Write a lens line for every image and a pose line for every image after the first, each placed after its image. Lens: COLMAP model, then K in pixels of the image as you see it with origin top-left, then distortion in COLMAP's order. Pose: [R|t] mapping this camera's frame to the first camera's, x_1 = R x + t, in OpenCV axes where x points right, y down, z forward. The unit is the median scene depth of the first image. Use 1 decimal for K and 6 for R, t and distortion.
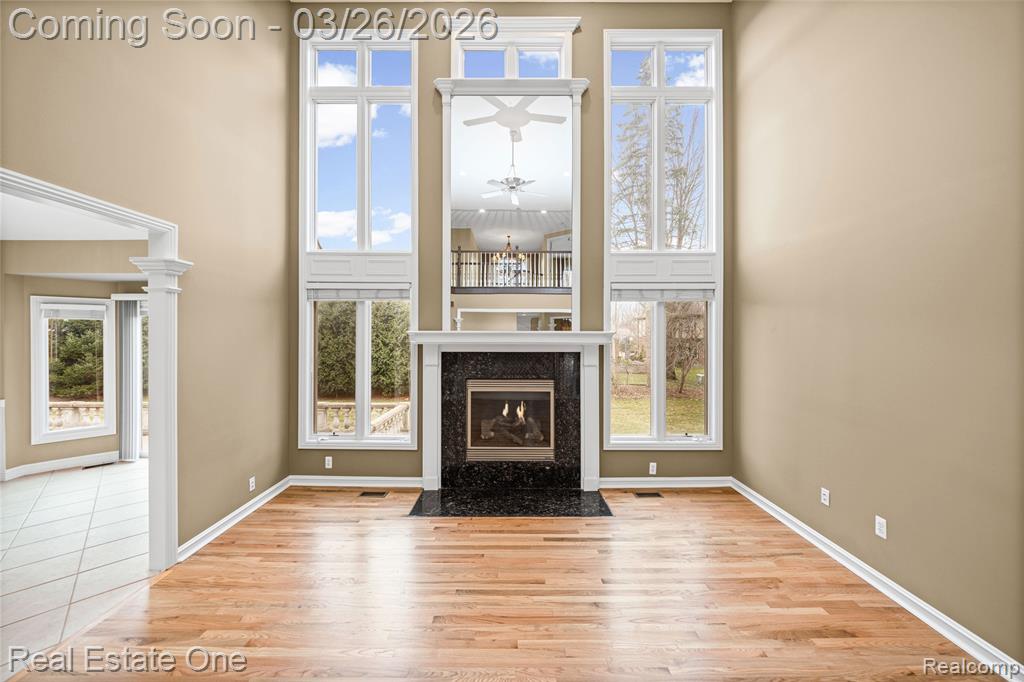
lens RADIAL K [[374.8, 0, 510.8], [0, 374.8, 335.5], [0, 0, 1]] dist [-0.003835, -0.000454]
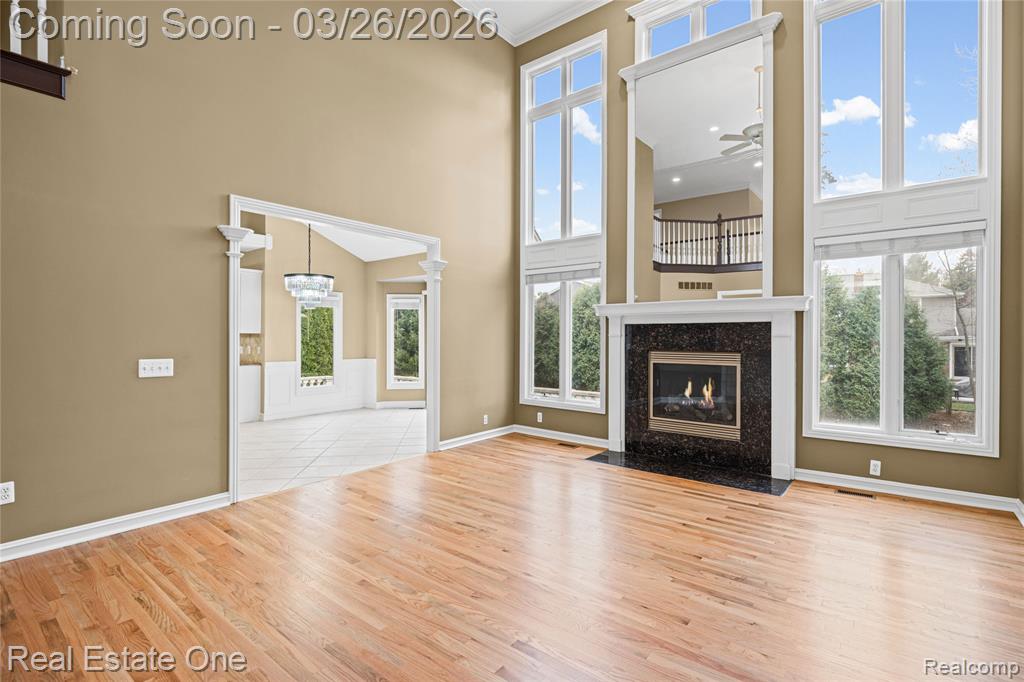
lens RADIAL K [[492.6, 0, 506.6], [0, 492.6, 343.0], [0, 0, 1]] dist [-0.005453, -0.000695]
pose [[0.770899, 0.005377, -0.636934, 0.443279], [-0.004349, 0.999985, 0.003177, 0.093569], [0.636942, 0.000321, 0.770911, -0.293369]]
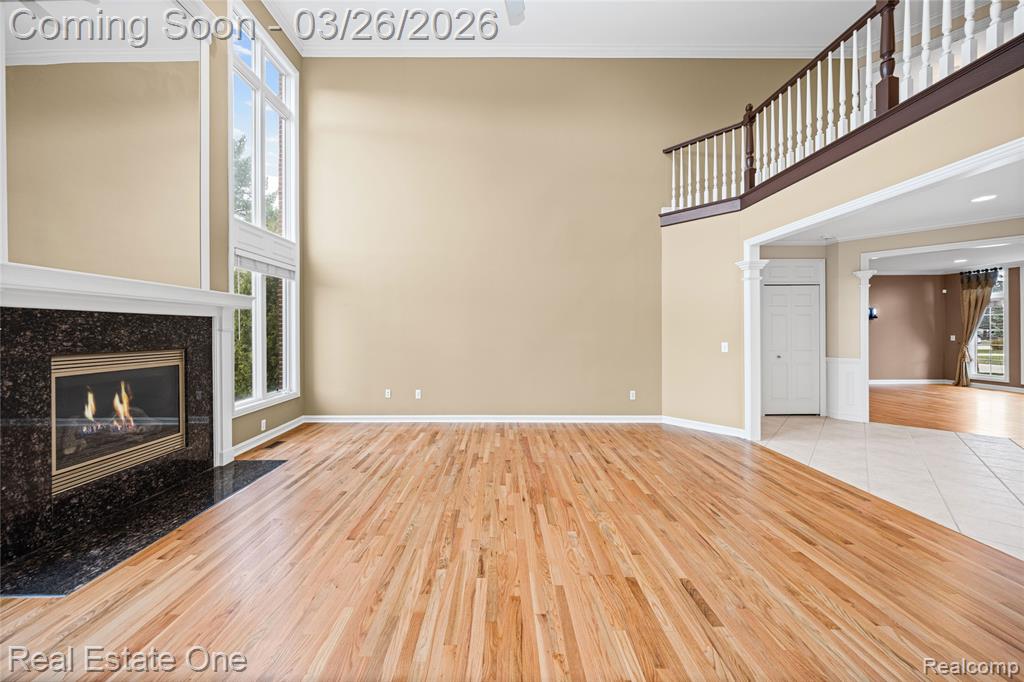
lens RADIAL K [[354.2, 0, 506.4], [0, 354.2, 330.3], [0, 0, 1]] dist [-0.001050, -0.000049]
pose [[-0.006437, -0.002042, 0.999977, -0.671938], [0.007536, 0.999969, 0.002090, 0.080631], [-0.999951, 0.007549, -0.006422, 0.295392]]
